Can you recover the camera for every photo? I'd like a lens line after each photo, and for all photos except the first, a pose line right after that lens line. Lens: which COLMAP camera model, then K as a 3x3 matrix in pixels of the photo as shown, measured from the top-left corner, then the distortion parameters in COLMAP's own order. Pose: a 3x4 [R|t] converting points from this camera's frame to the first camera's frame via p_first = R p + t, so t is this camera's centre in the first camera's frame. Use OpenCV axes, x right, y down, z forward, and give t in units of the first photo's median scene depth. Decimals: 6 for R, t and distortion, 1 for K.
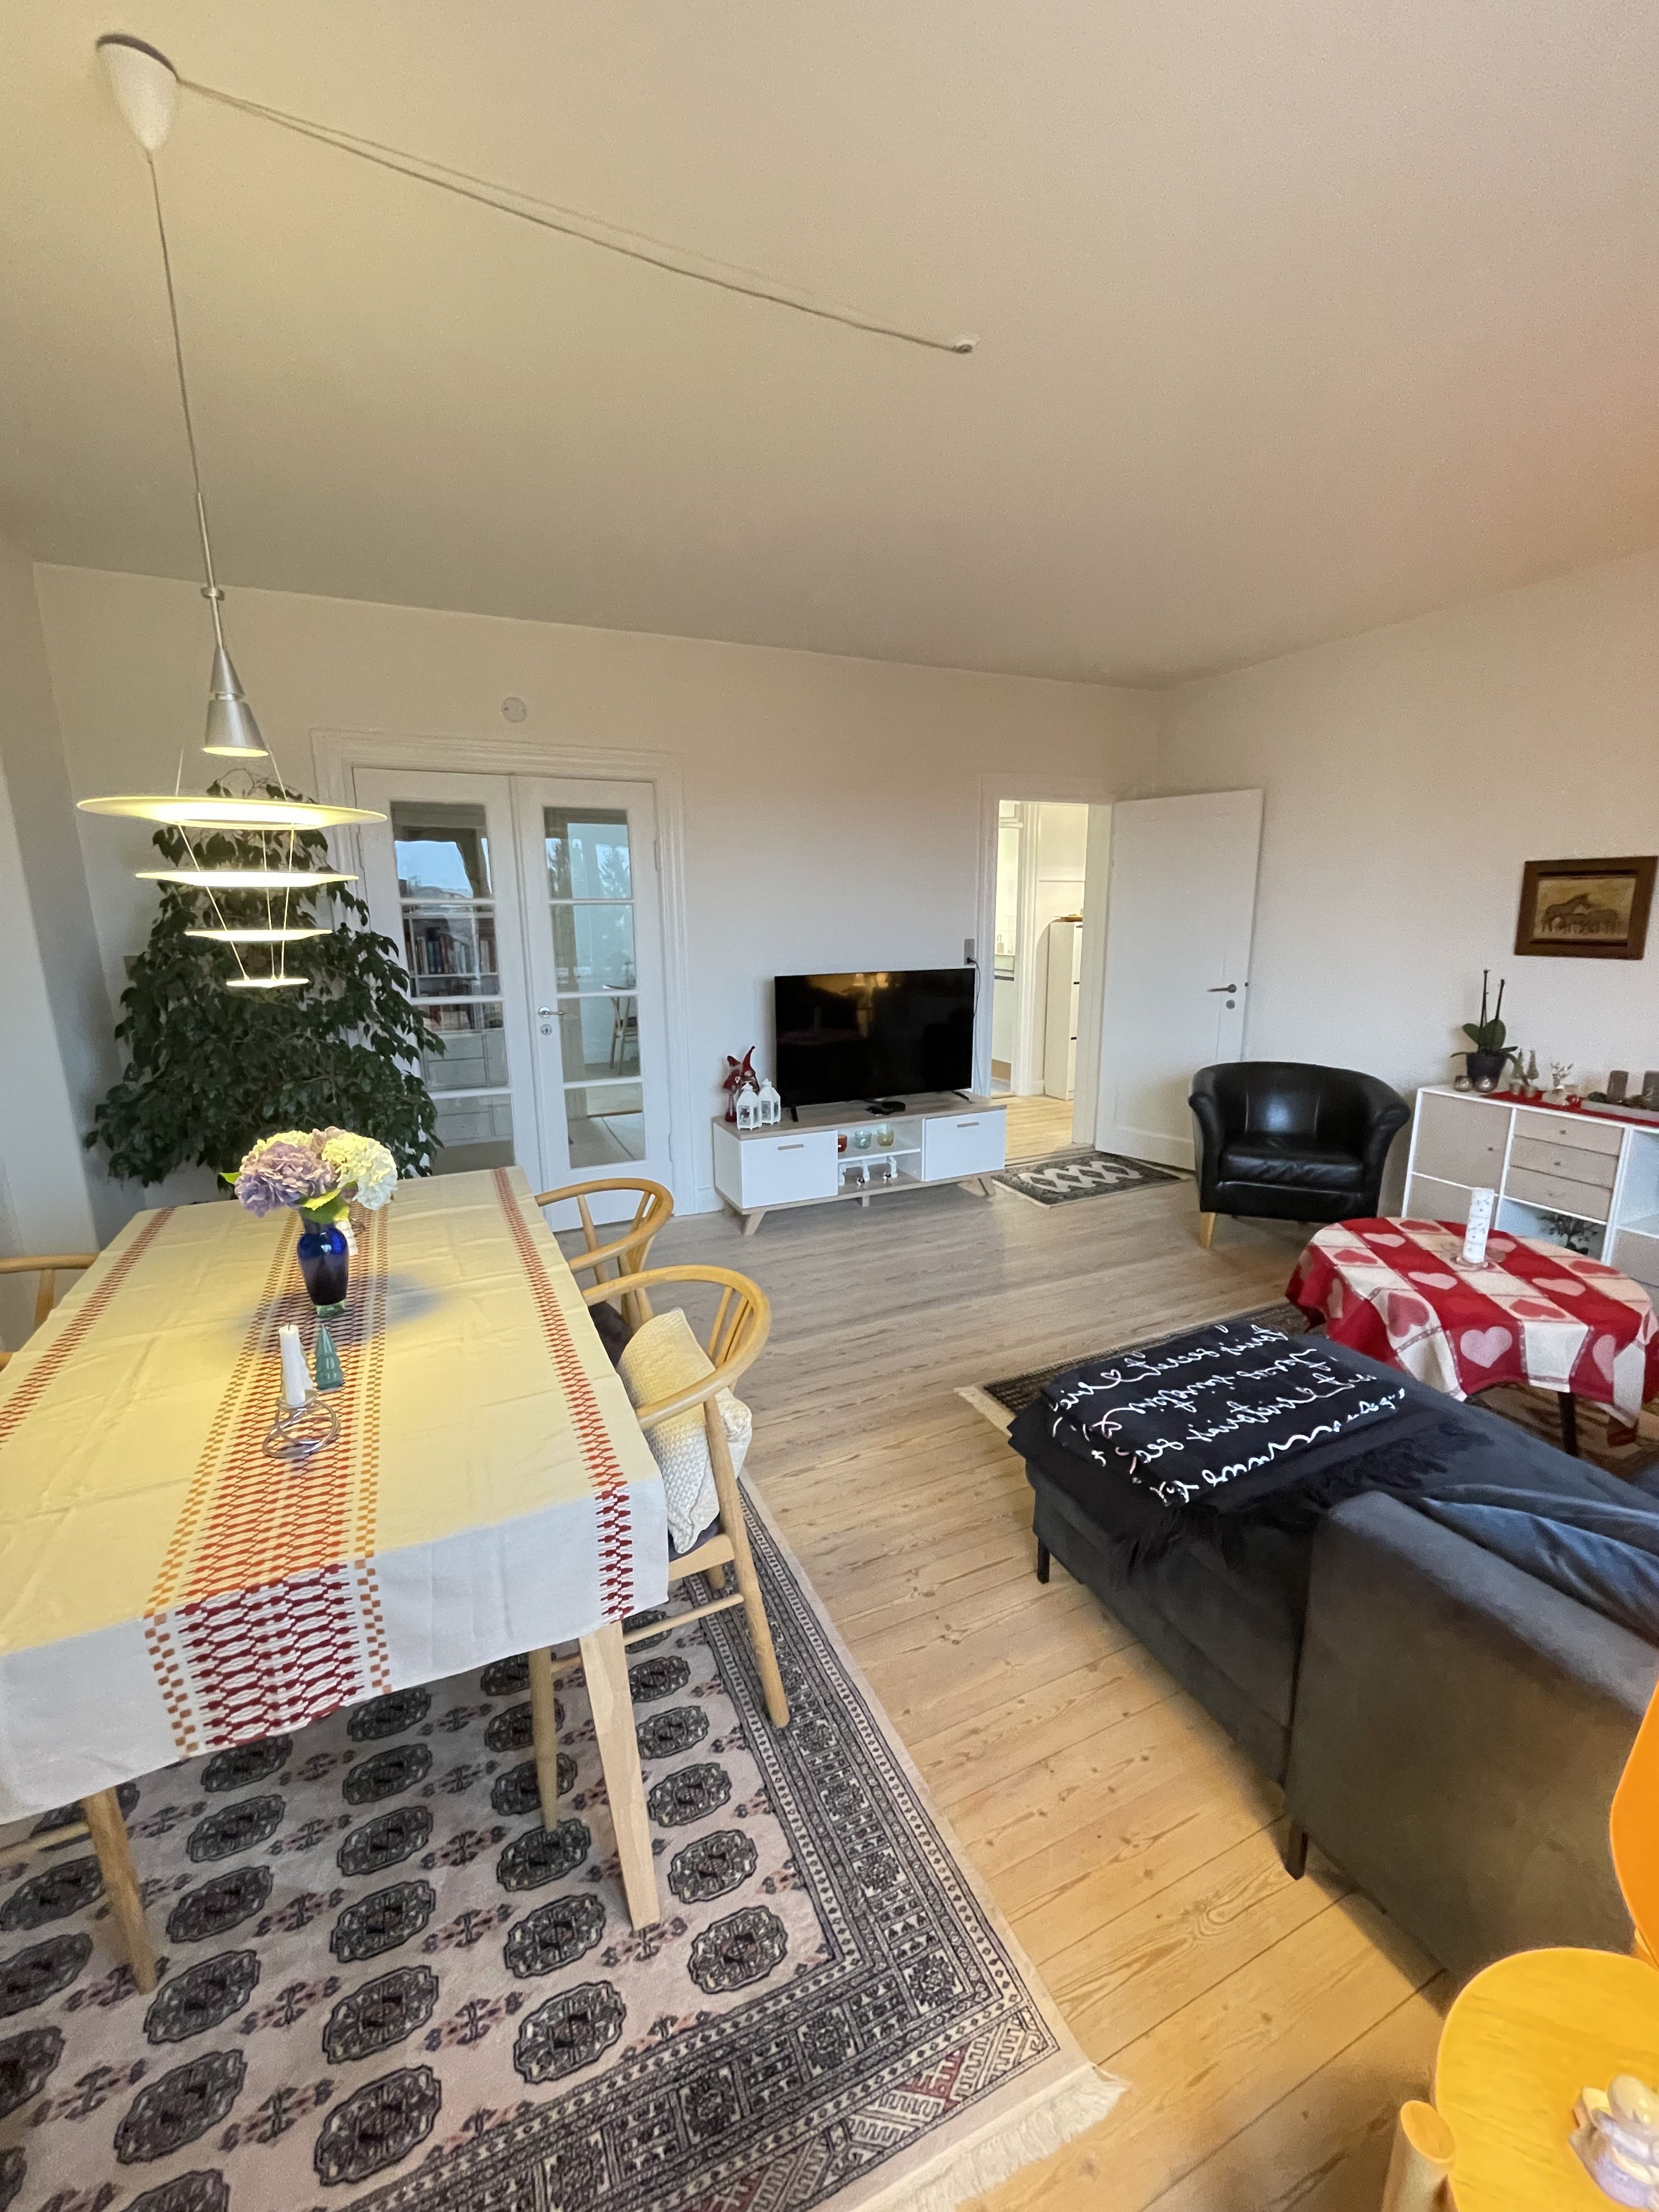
lens RADIAL K [[898.6, 0, 833.4], [0, 898.6, 1102.3], [0, 0, 1]] dist [0.000124, 0.000011]
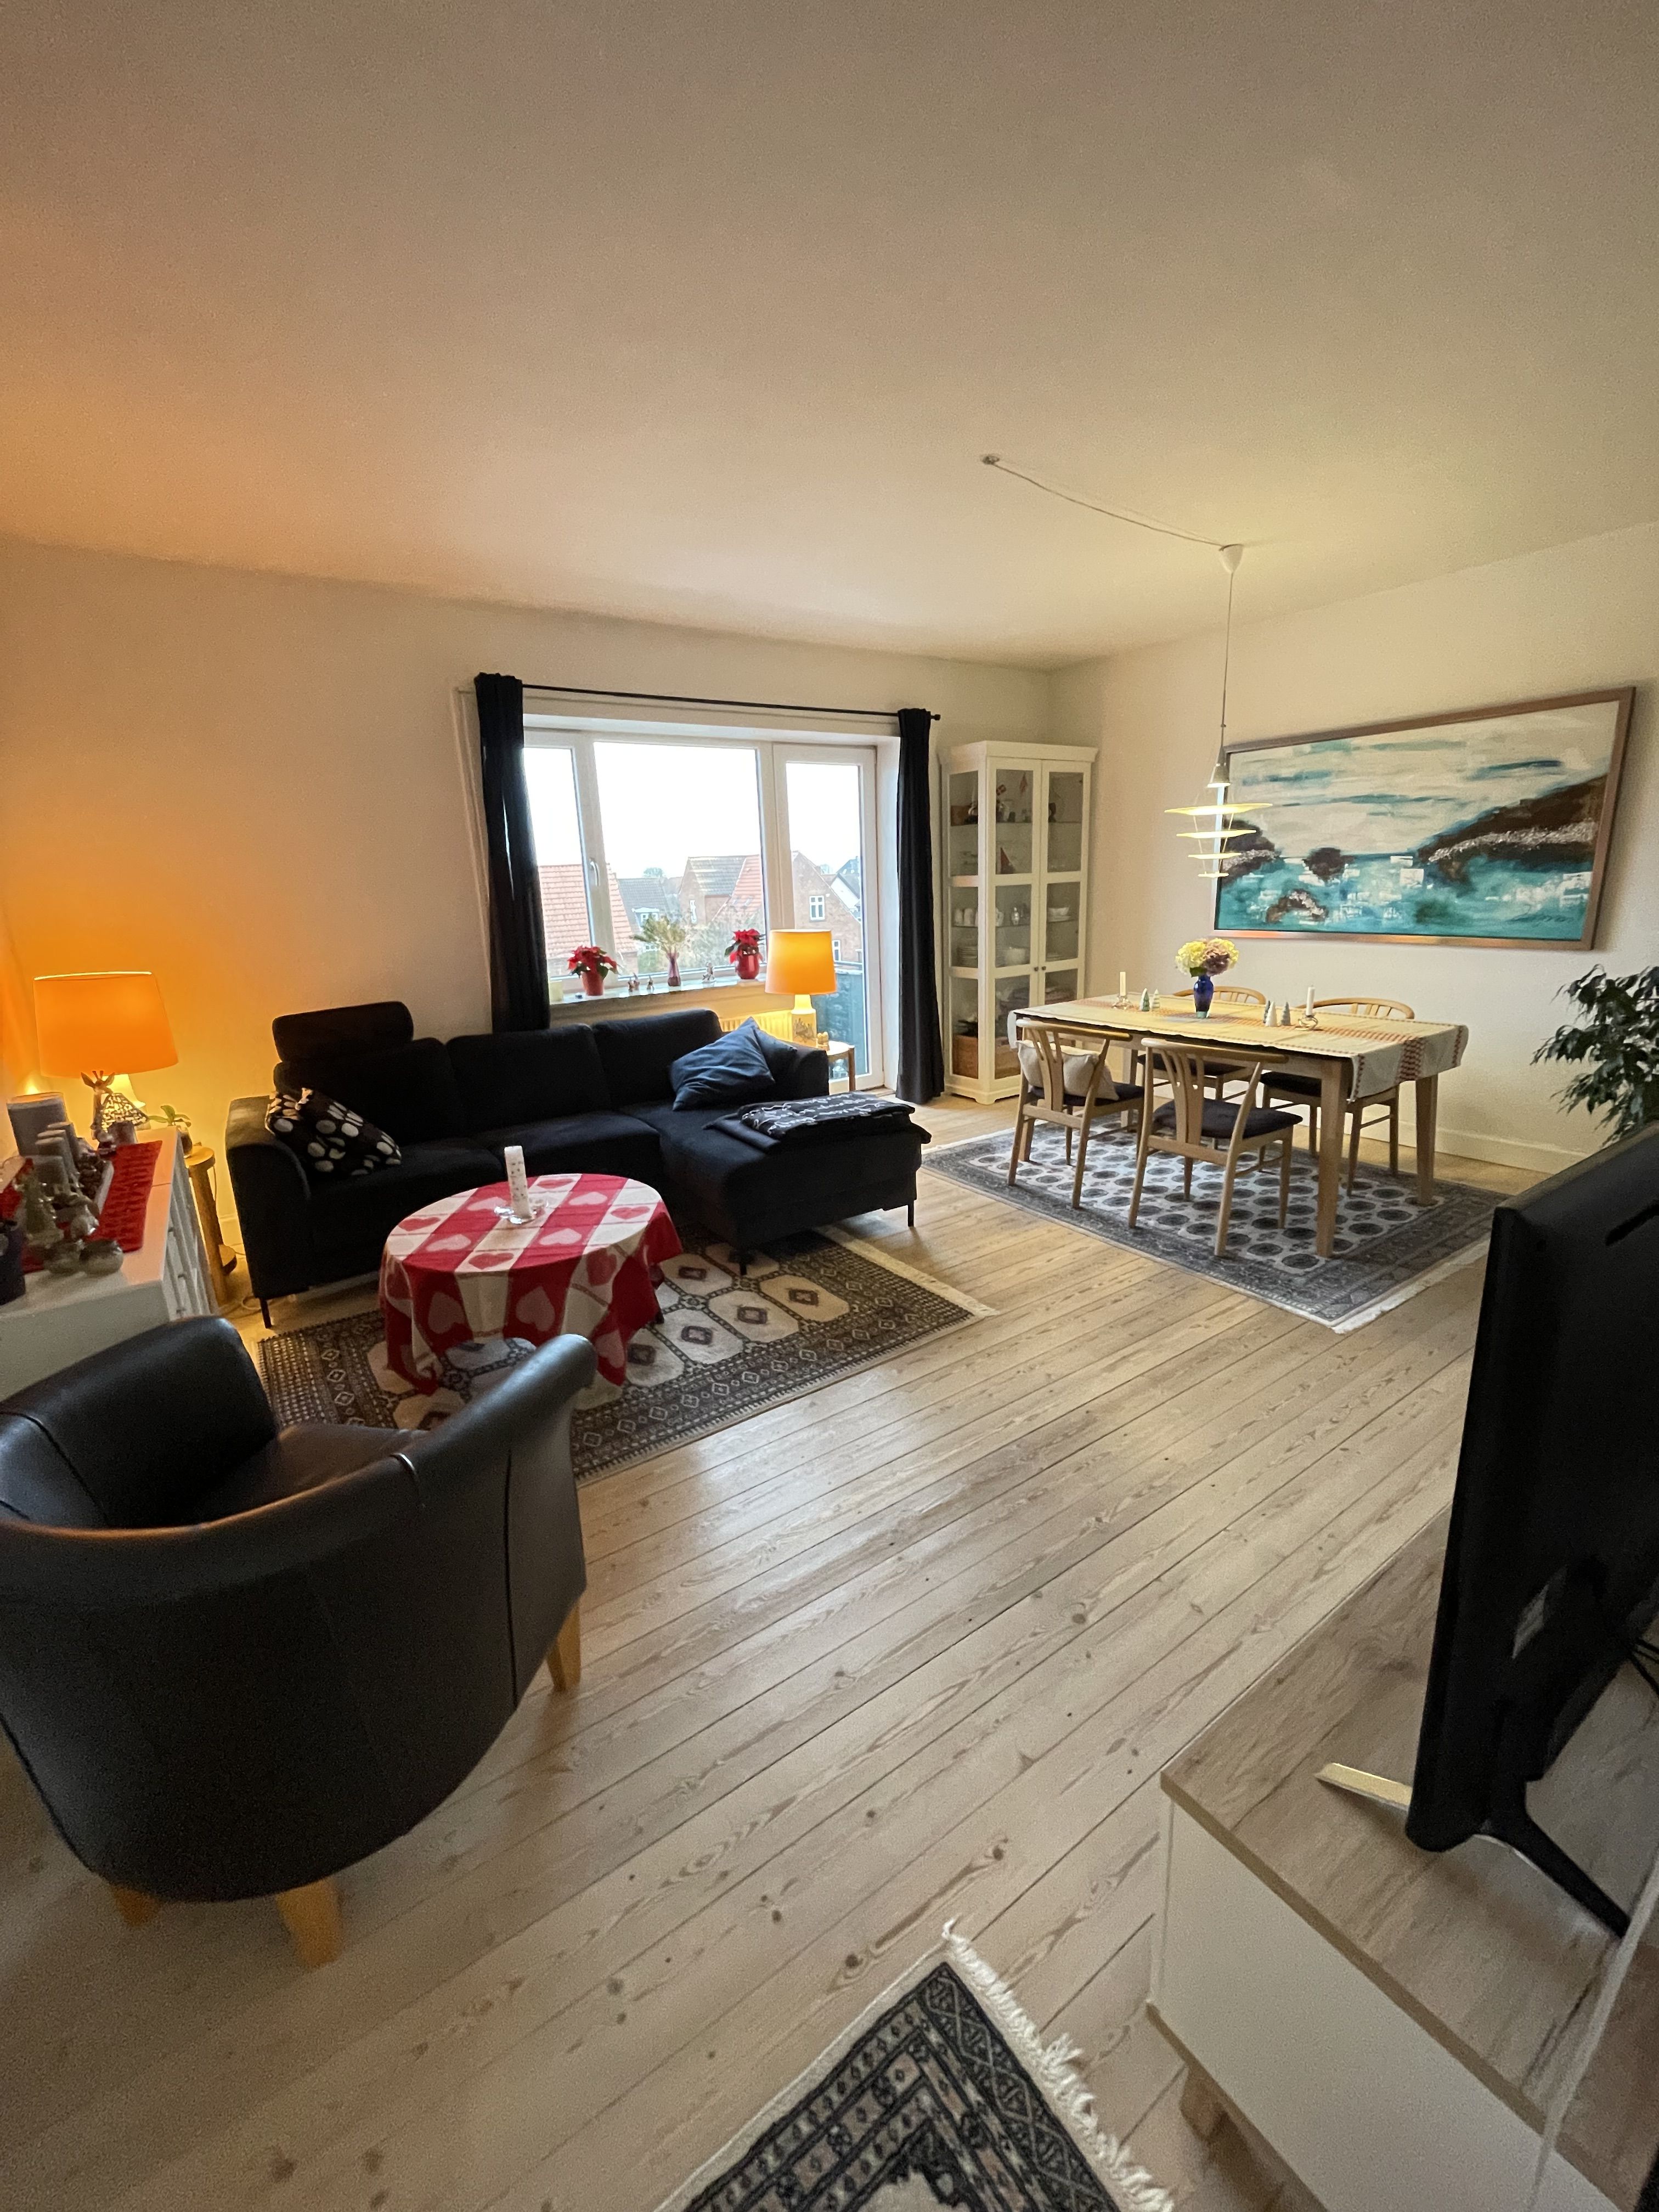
lens RADIAL K [[898.6, 0, 826.1], [0, 898.6, 1102.5], [0, 0, 1]] dist [0.000124, 0.000011]
pose [[-0.985364, 0.086054, -0.147145, 0.480562], [0.011668, 0.895245, 0.445422, -0.384861], [0.170061, 0.437186, -0.883147, 1.832979]]
